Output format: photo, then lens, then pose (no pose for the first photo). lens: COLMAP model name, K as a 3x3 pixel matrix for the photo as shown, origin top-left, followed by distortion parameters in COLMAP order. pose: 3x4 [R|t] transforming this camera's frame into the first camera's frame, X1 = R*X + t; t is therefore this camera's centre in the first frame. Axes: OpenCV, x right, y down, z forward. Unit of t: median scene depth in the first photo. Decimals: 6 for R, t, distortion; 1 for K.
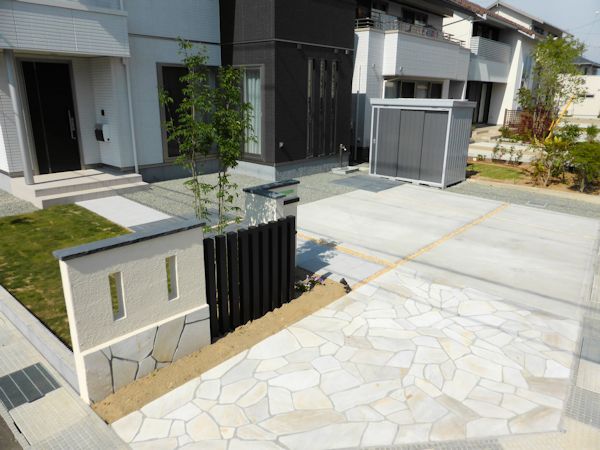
lens RADIAL K [[441.0, 0, 300.0], [0, 441.0, 225.0], [0, 0, 1]] dist [-0.053796, 0.055786]
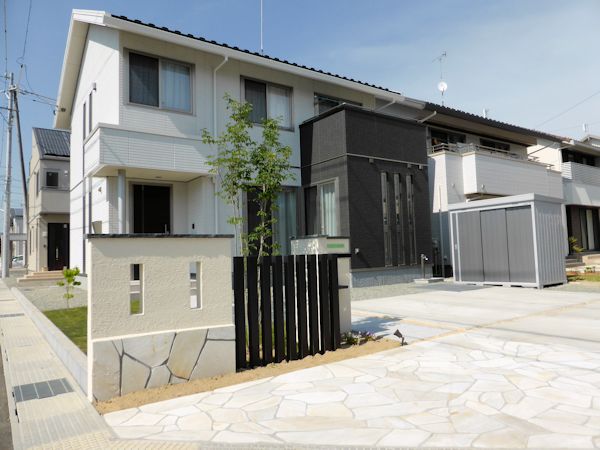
lens RADIAL K [[441.0, 0, 300.0], [0, 441.0, 225.0], [0, 0, 1]] dist [-0.053796, 0.055786]
pose [[0.973167, -0.060776, -0.221930, 0.096242], [-0.021381, 0.936430, -0.350201, 0.196018], [0.229106, 0.345549, 0.910003, 0.061346]]
